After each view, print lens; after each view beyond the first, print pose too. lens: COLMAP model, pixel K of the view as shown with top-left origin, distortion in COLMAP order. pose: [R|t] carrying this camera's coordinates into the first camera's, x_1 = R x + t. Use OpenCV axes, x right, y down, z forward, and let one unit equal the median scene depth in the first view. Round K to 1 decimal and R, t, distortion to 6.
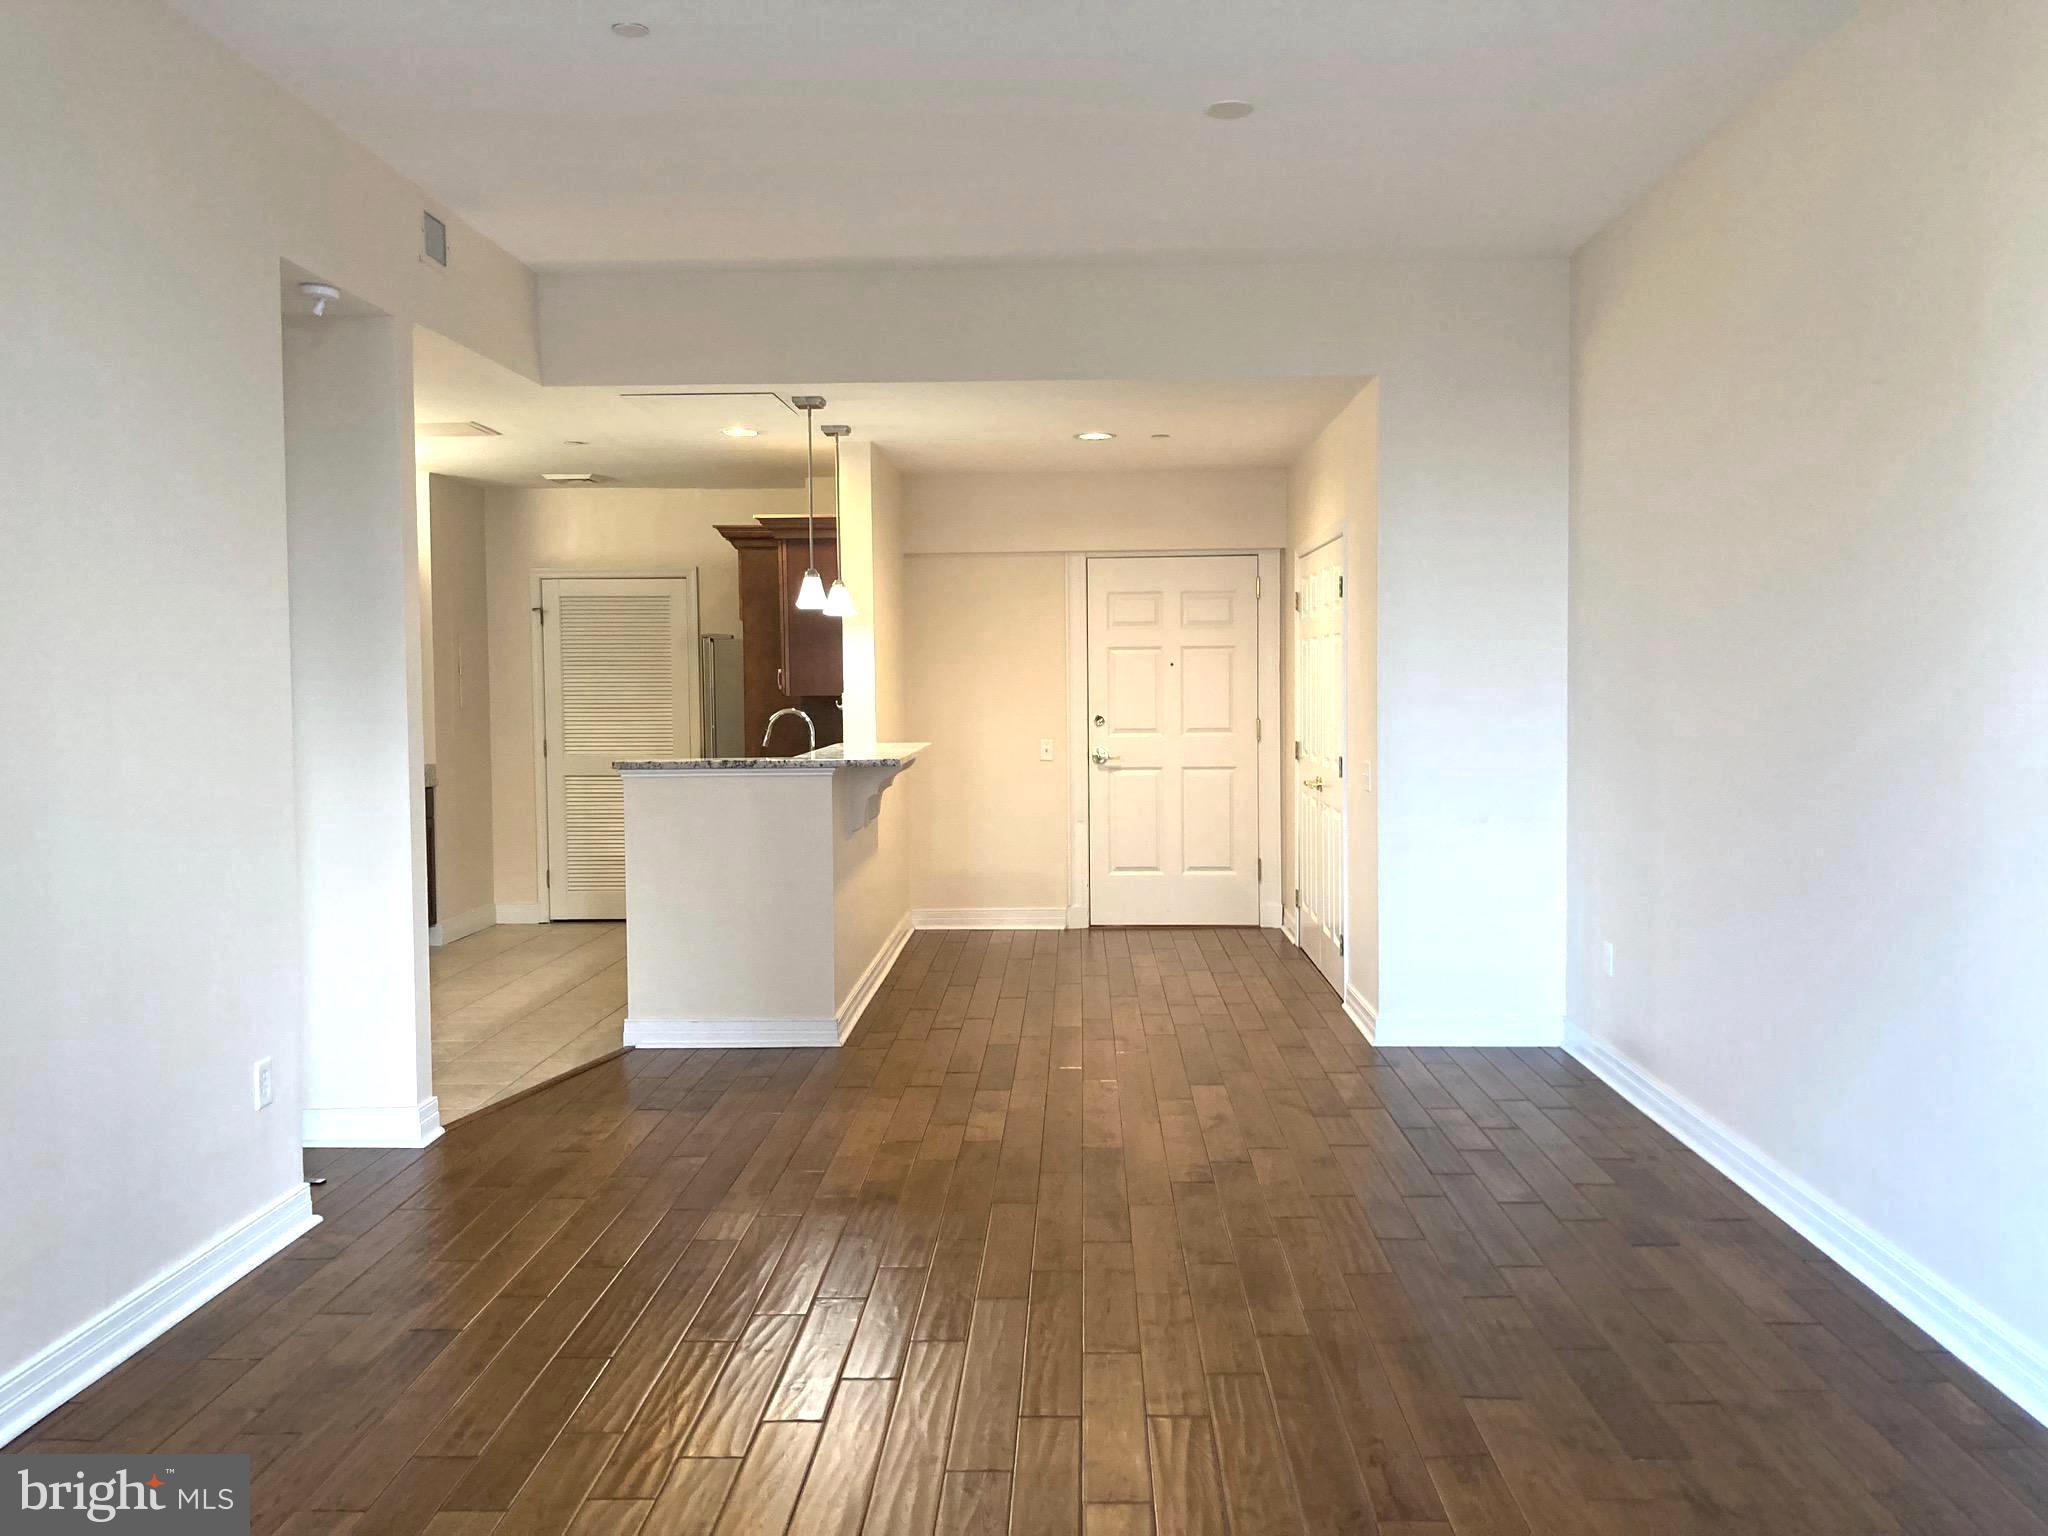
lens RADIAL K [[1681.2, 0, 1026.7], [0, 1681.2, 757.3], [0, 0, 1]] dist [0.038516, -0.057109]
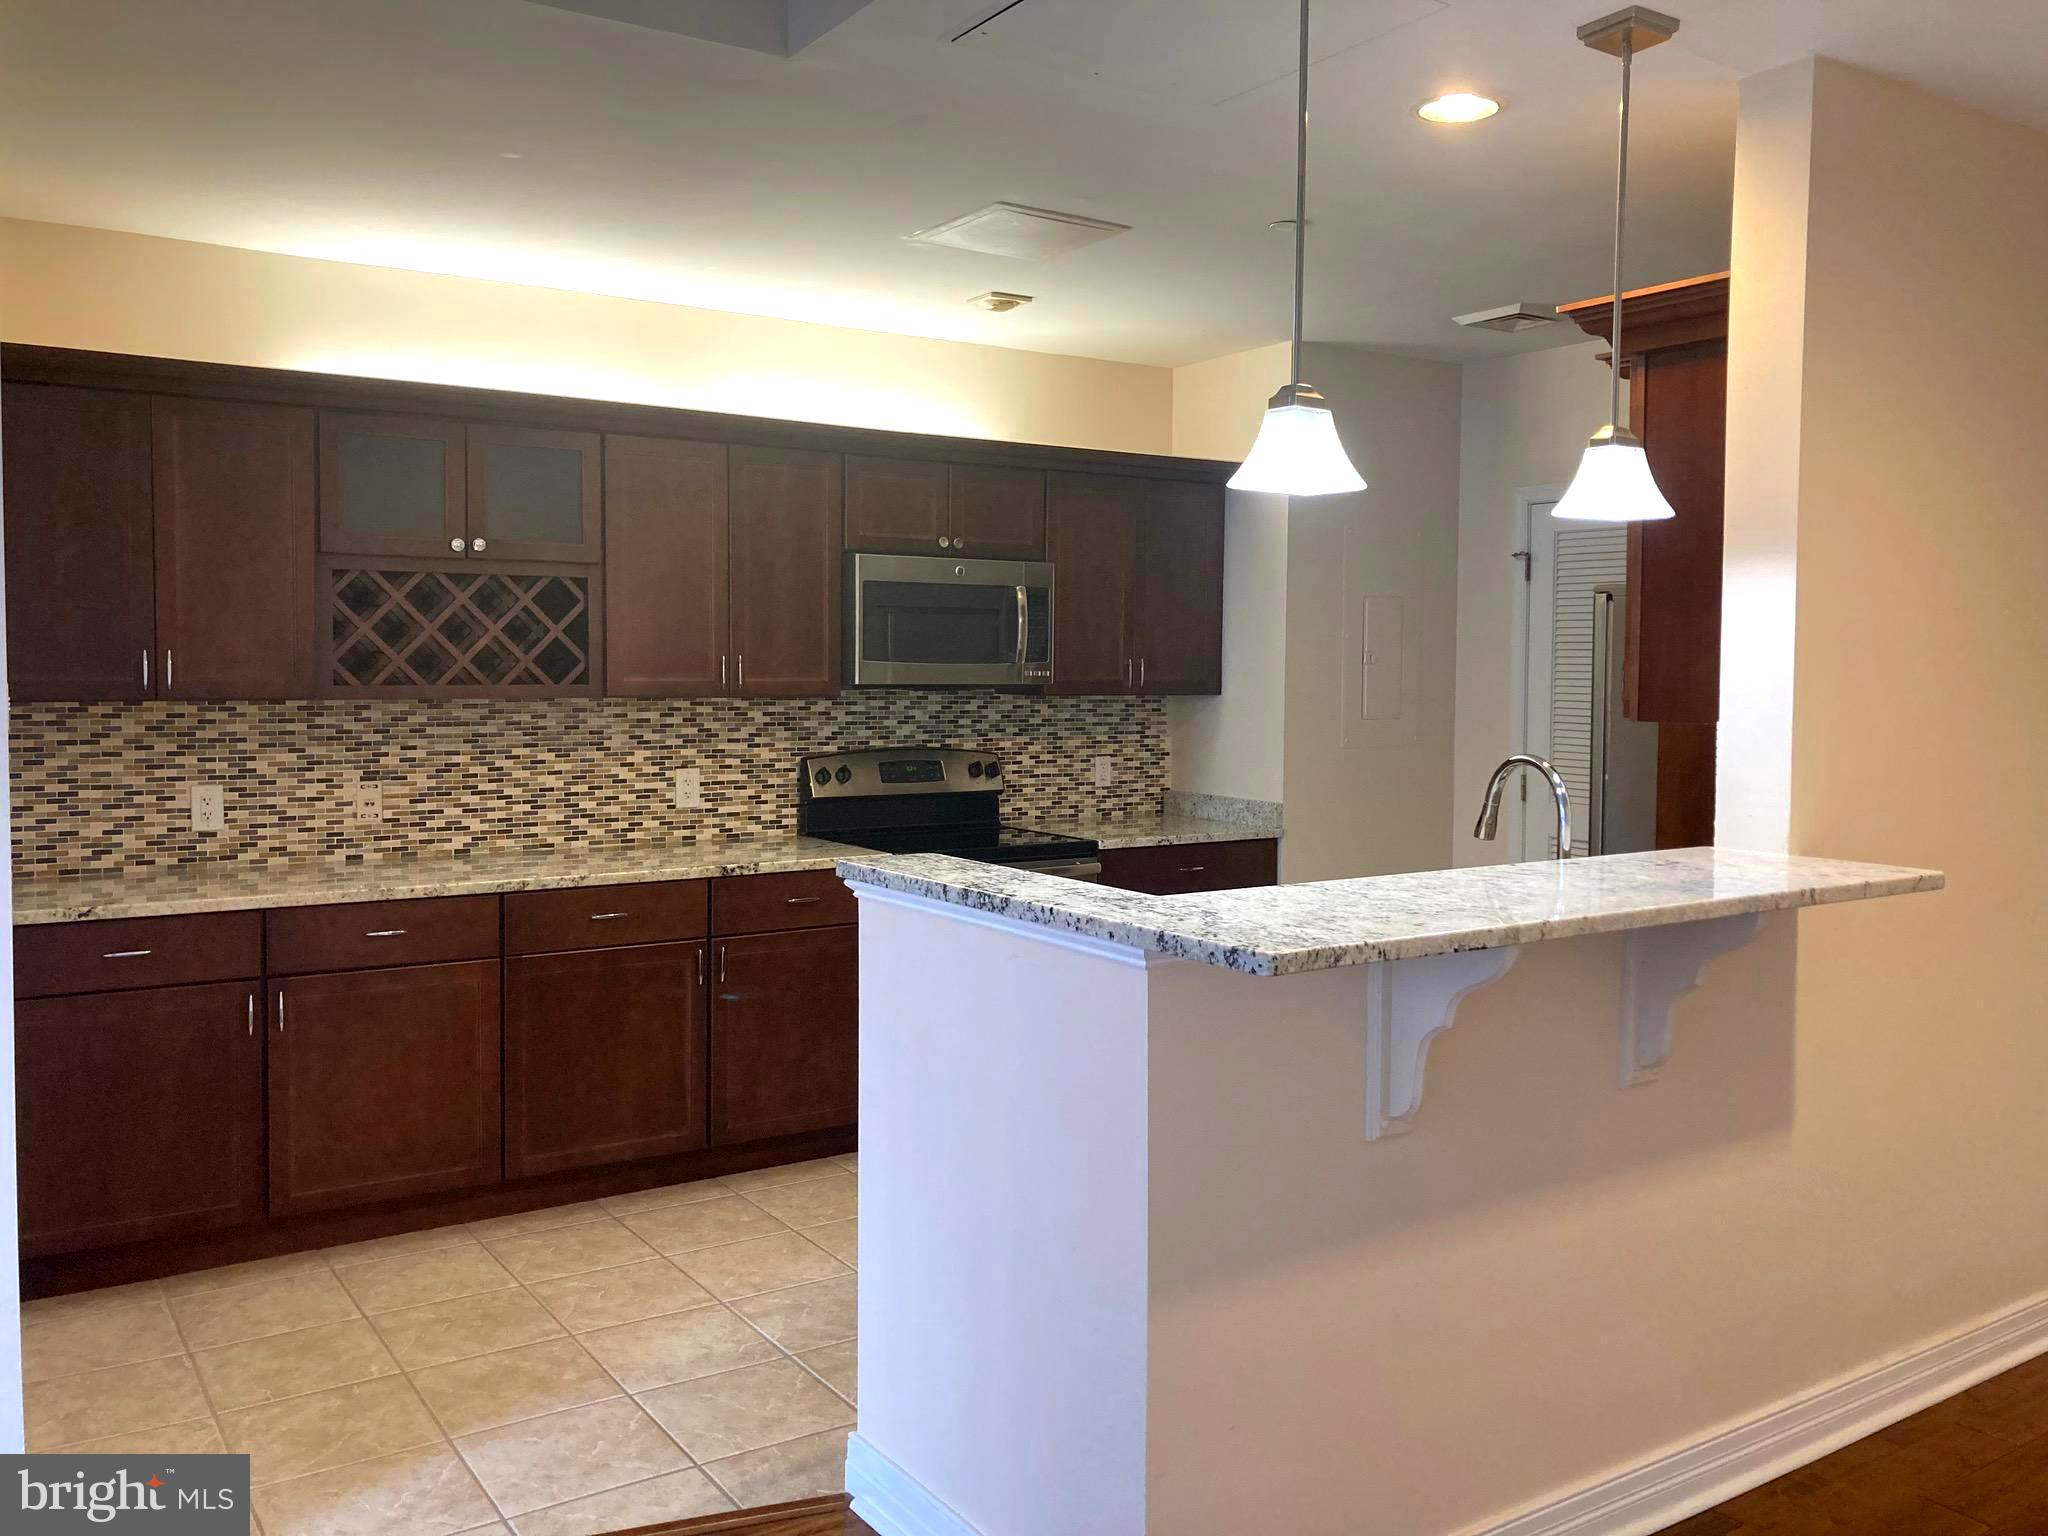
lens RADIAL K [[1681.2, 0, 1029.3], [0, 1681.2, 780.5], [0, 0, 1]] dist [0.038516, -0.057109]
pose [[0.592139, 0.071969, -0.802616, 0.165595], [-0.051541, 0.997347, 0.051405, -0.052103], [0.804186, 0.010929, 0.594277, 0.885796]]
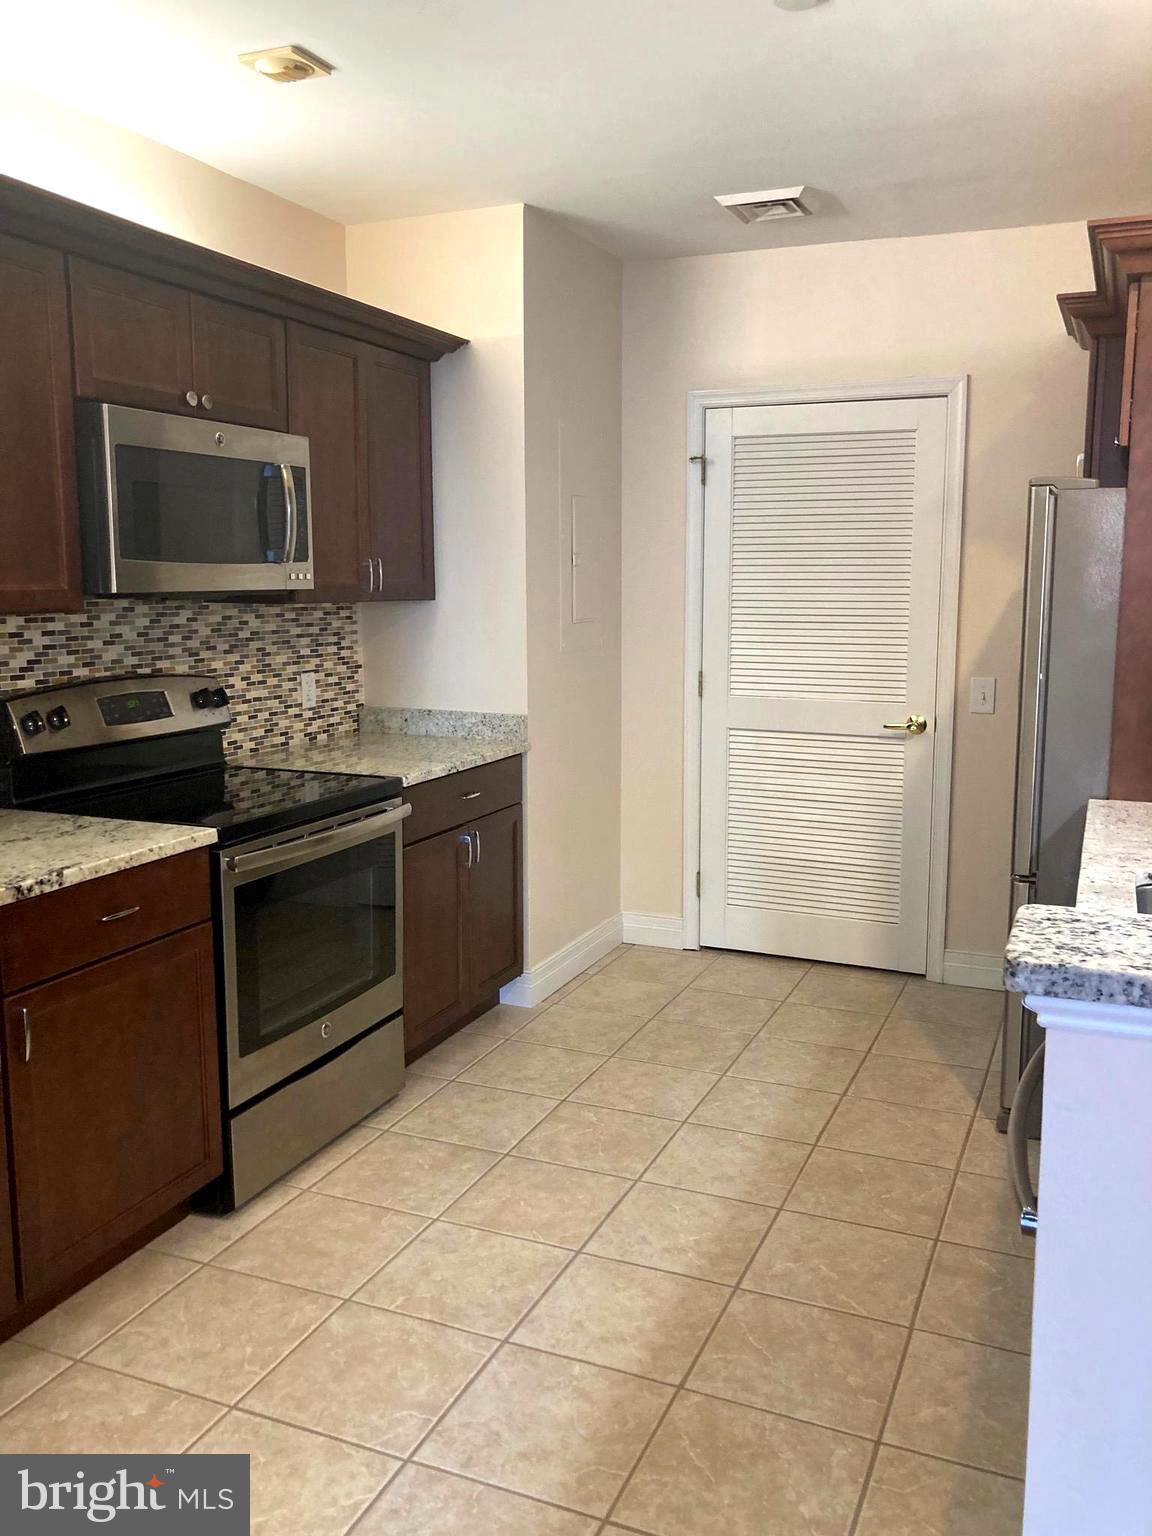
lens RADIAL K [[1260.9, 0, 611.3], [0, 1260.9, 777.5], [0, 0, 1]] dist [0.038516, -0.057109]
pose [[0.948281, 0.064667, -0.310775, -0.295259], [-0.028566, 0.992442, 0.119344, -0.045612], [0.316144, -0.104294, 0.942961, 0.947264]]
